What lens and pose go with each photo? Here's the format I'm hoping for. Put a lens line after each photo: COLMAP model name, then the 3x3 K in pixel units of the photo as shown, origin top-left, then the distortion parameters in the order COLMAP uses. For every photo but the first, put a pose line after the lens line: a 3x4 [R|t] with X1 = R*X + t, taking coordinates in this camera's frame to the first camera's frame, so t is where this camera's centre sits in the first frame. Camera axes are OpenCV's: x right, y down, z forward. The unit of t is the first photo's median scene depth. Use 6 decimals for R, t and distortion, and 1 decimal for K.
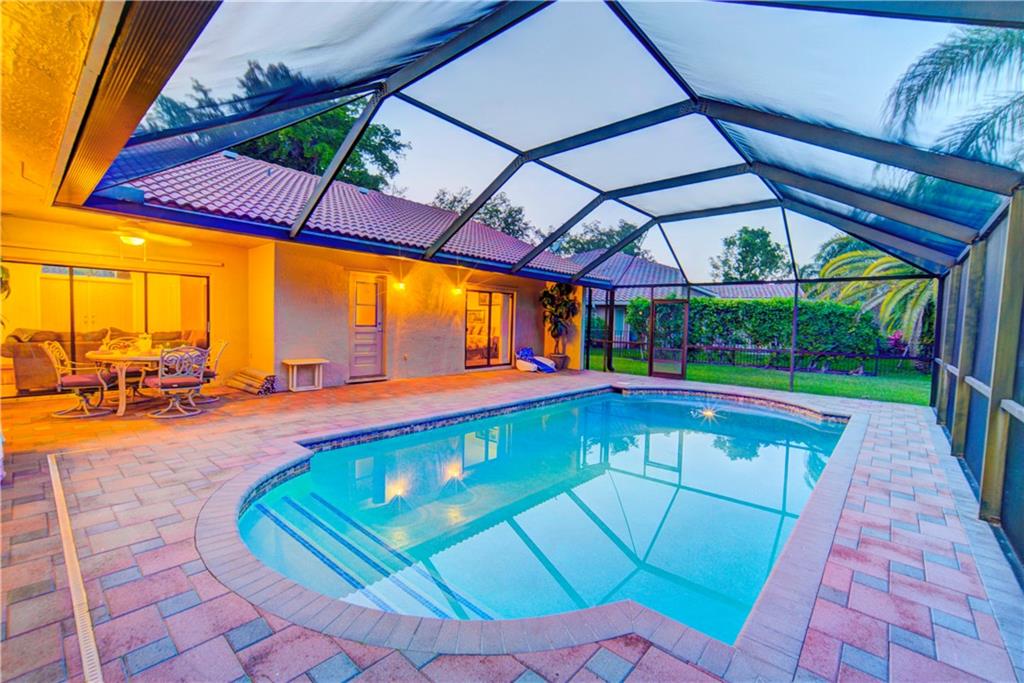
lens RADIAL K [[451.1, 0, 512.5], [0, 451.1, 346.6], [0, 0, 1]] dist [-0.023672, 0.000146]
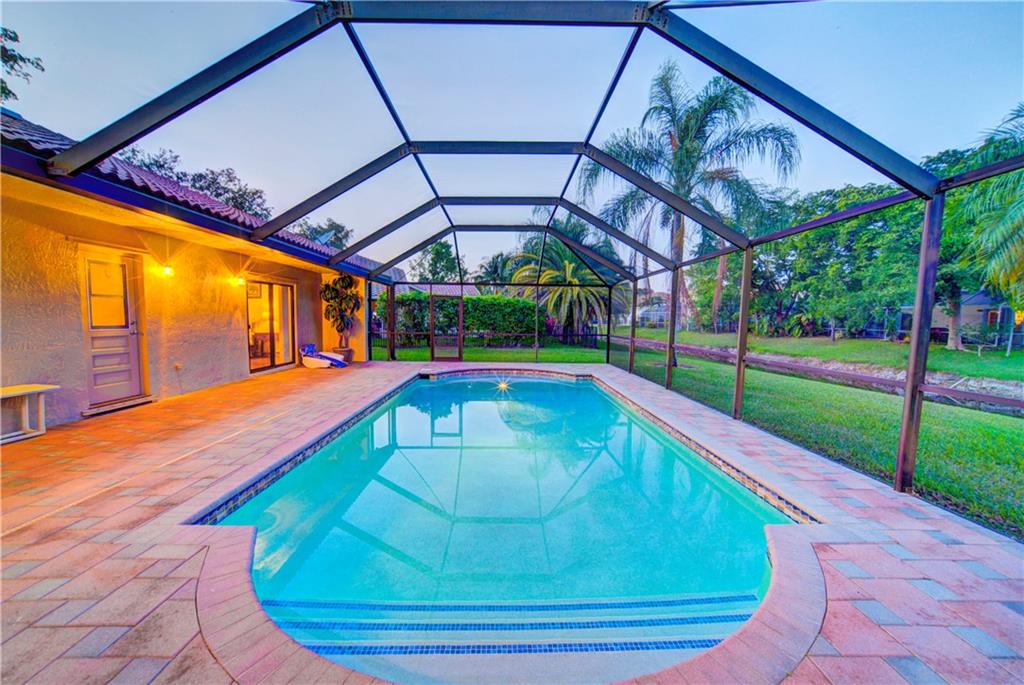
lens RADIAL K [[378.3, 0, 512.0], [0, 378.3, 342.5], [0, 0, 1]] dist [0.001550, 0.000412]
pose [[0.739472, -0.061593, 0.670364, -0.222063], [0.045235, 0.998101, 0.041807, -0.016441], [-0.671666, -0.000591, 0.740854, 0.143587]]
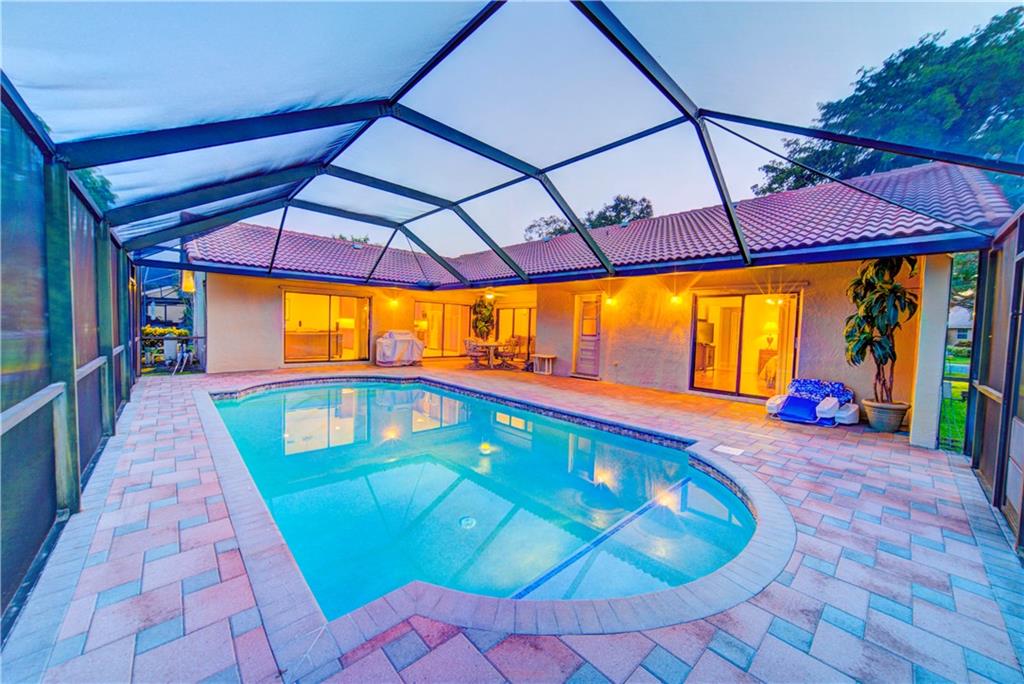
lens RADIAL K [[372.5, 0, 516.7], [0, 372.5, 338.0], [0, 0, 1]] dist [-0.000954, -0.000067]
pose [[-0.100457, -0.002329, -0.994939, 0.649741], [-0.089166, 0.995994, 0.006671, -0.023324], [0.990938, 0.089385, -0.100263, 0.761835]]
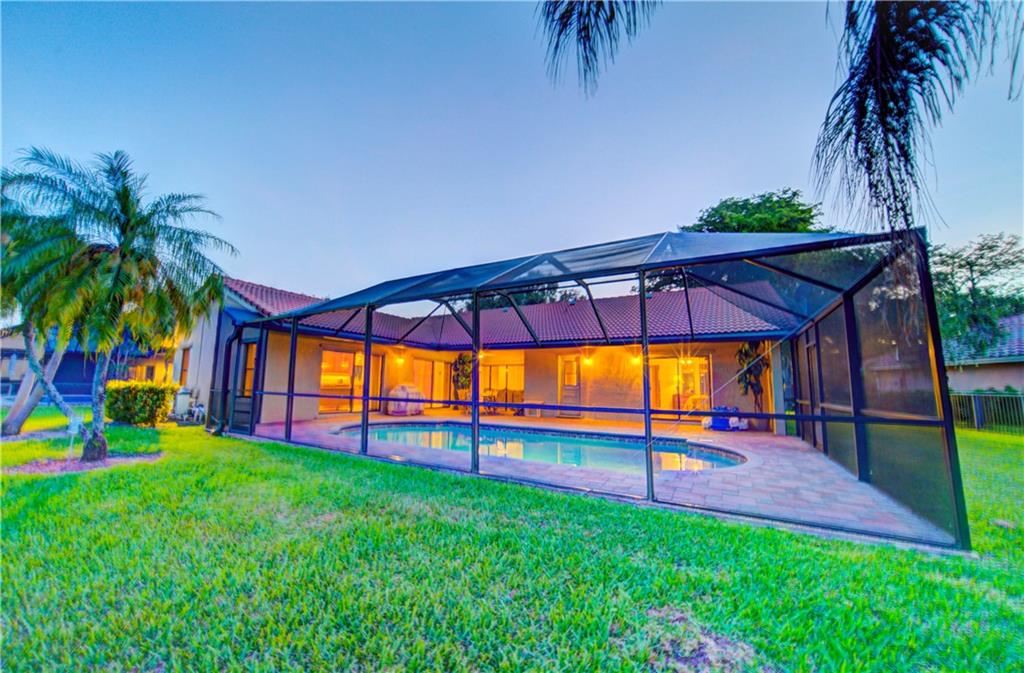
lens RADIAL K [[381.9, 0, 512.0], [0, 381.9, 336.5], [0, 0, 1]] dist [0.000451, 0.000025]
pose [[0.196349, -0.157413, -0.967816, 0.936050], [-0.066665, 0.982603, -0.173343, 0.032751], [0.978265, 0.098555, 0.182439, 0.411115]]
